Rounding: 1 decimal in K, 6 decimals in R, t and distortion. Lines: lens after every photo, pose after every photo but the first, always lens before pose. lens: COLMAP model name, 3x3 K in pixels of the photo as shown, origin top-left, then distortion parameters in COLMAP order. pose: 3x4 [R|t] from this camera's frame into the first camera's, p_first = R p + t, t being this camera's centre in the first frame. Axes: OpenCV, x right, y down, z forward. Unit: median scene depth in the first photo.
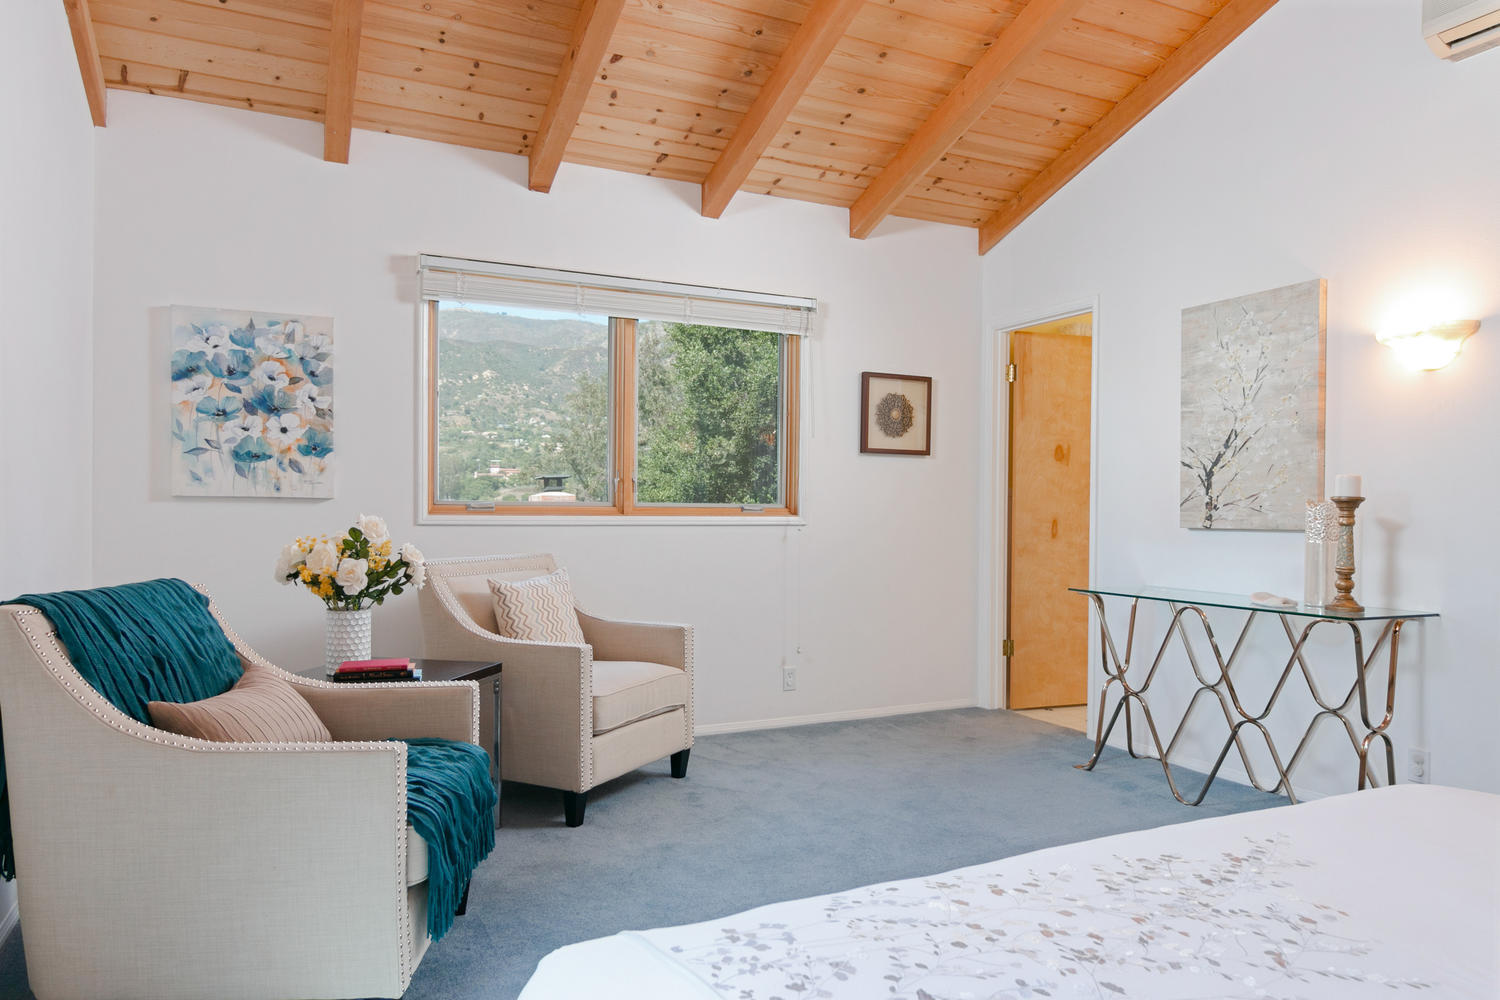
lens RADIAL K [[991.6, 0, 749.5], [0, 991.6, 507.5], [0, 0, 1]] dist [-0.007467, 0.006134]
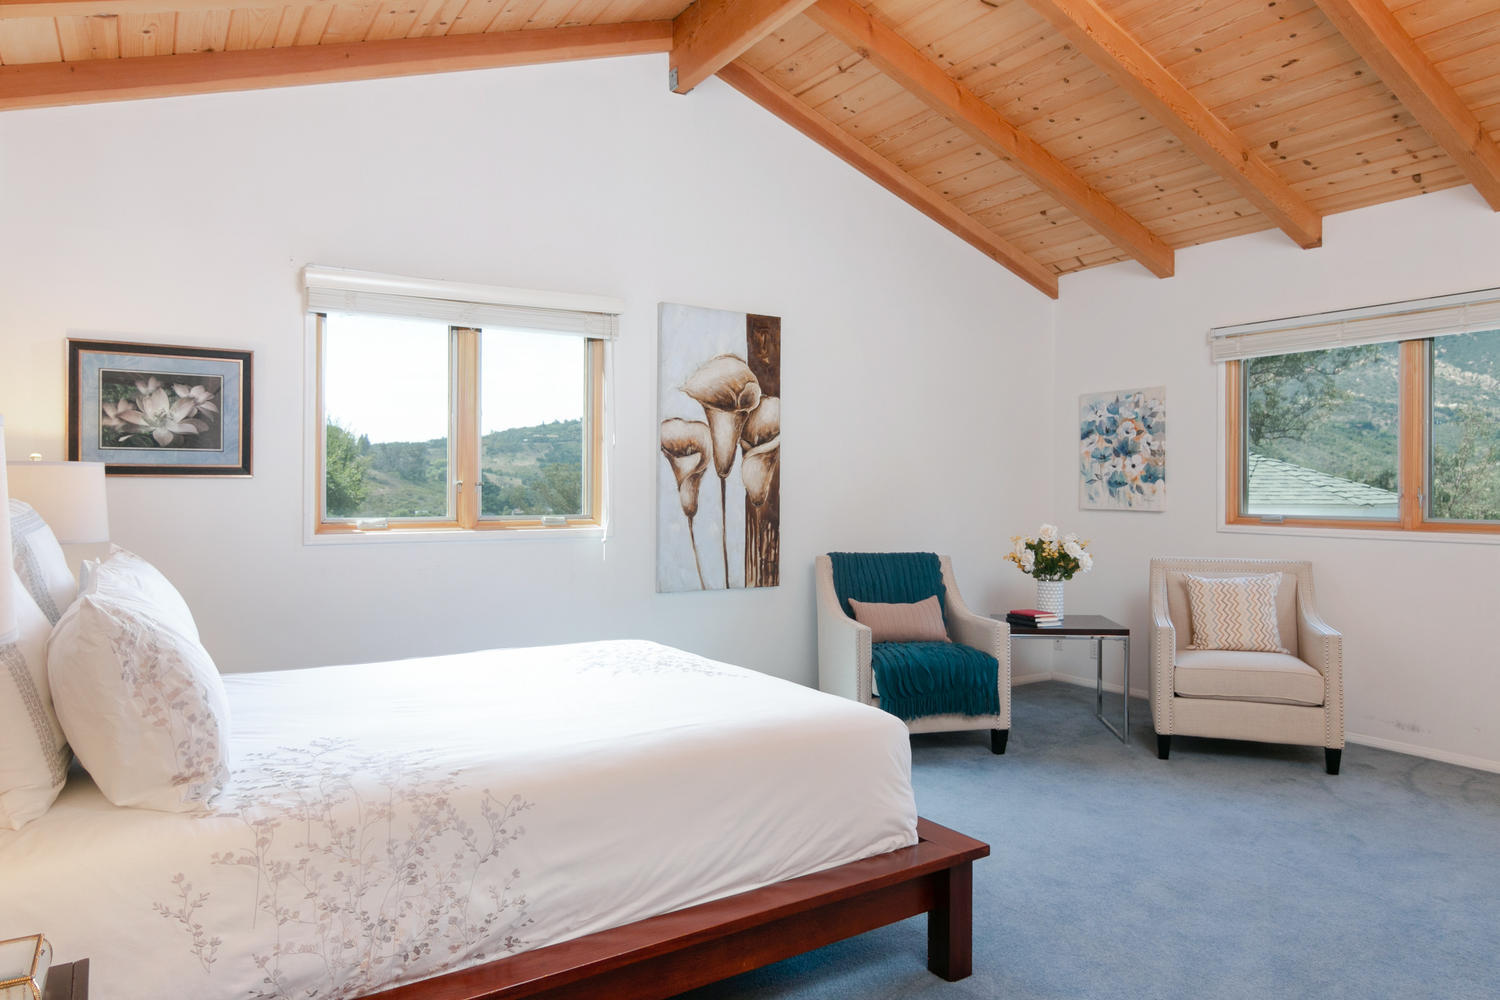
lens RADIAL K [[991.6, 0, 749.6], [0, 991.6, 470.0], [0, 0, 1]] dist [-0.007467, 0.006134]
pose [[0.103178, -0.020184, -0.994458, 0.989681], [0.000262, 0.999795, -0.020265, -0.041649], [0.994663, 0.001830, 0.103162, 0.259634]]
